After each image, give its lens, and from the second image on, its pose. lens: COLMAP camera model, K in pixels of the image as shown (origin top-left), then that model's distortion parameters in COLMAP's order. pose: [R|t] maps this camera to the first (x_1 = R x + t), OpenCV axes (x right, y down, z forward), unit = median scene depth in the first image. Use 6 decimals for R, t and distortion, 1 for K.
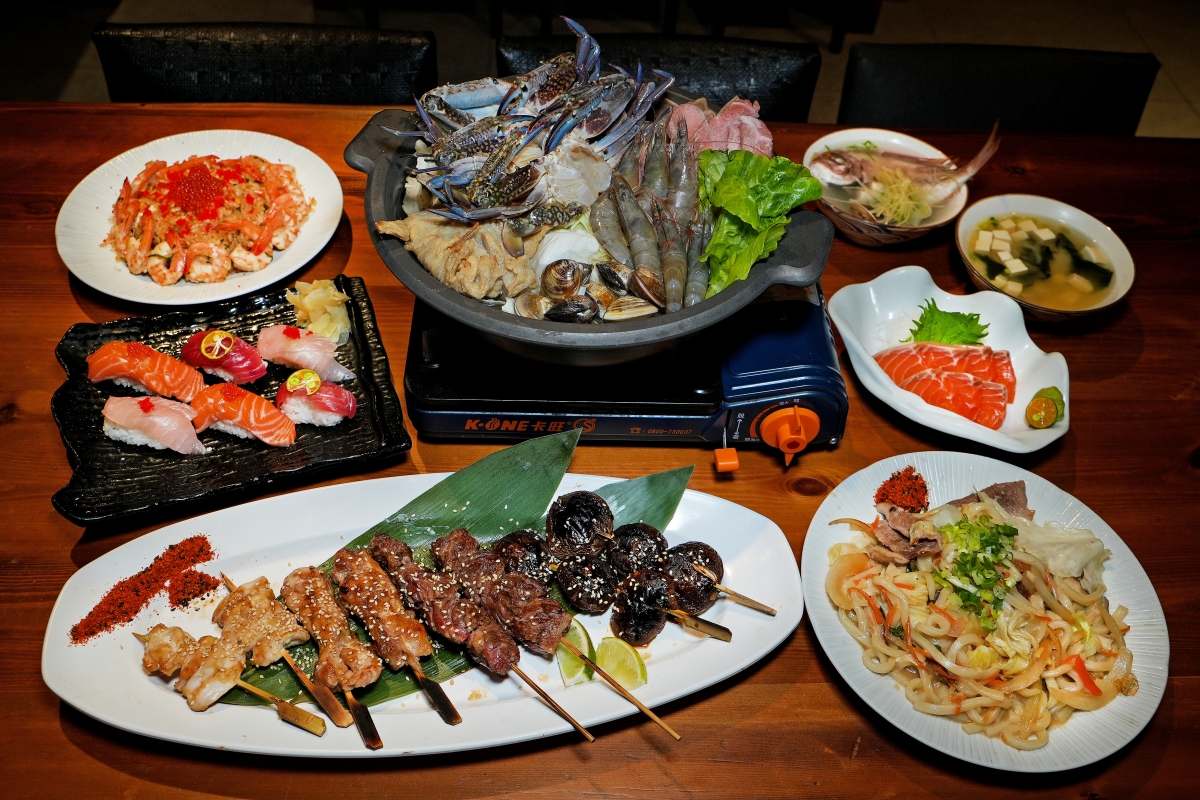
lens RADIAL K [[989.4, 0, 597.8], [0, 989.4, 398.0], [0, 0, 1]] dist [0.009120, -0.001612]
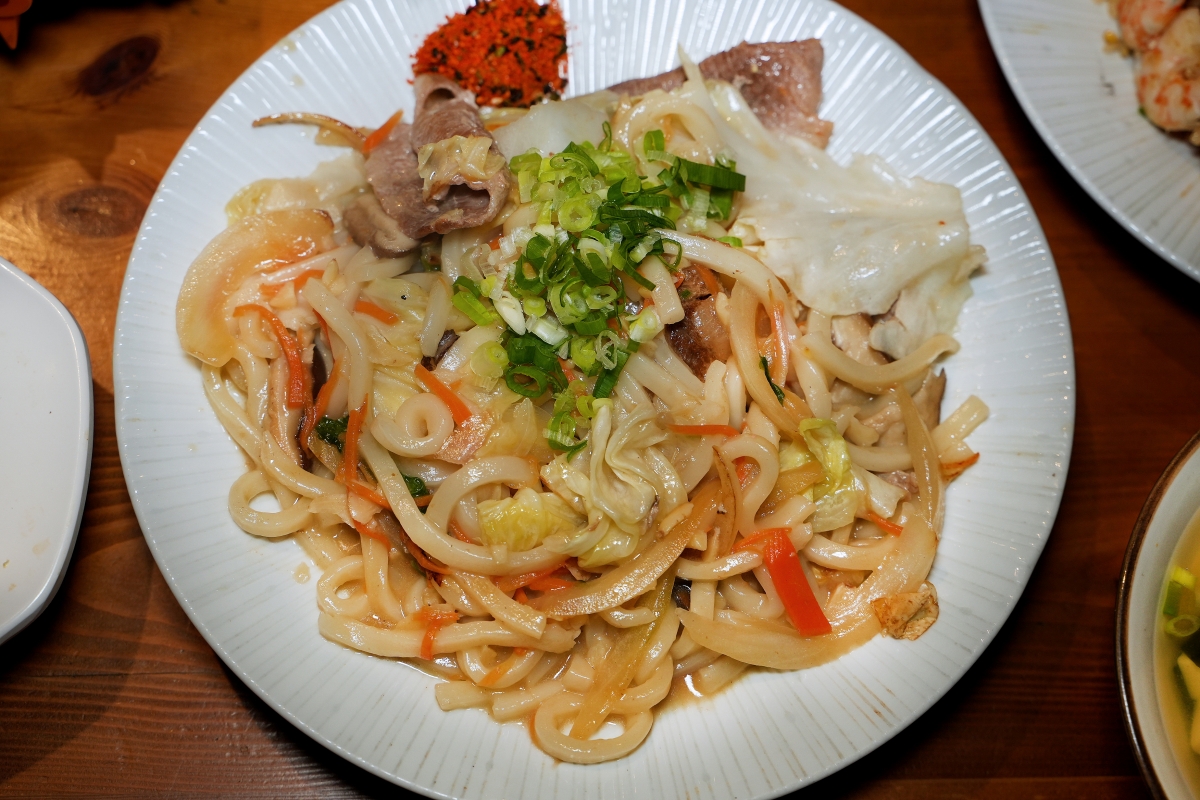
lens RADIAL K [[1875.5, 0, 600.2], [0, 1875.5, 400.6], [0, 0, 1]] dist [-0.070877, 0.000000]
pose [[0.997151, 0.069927, -0.028270, 0.421471], [-0.056901, 0.943446, 0.326608, -0.011871], [0.049510, -0.324069, 0.944737, 0.340246]]
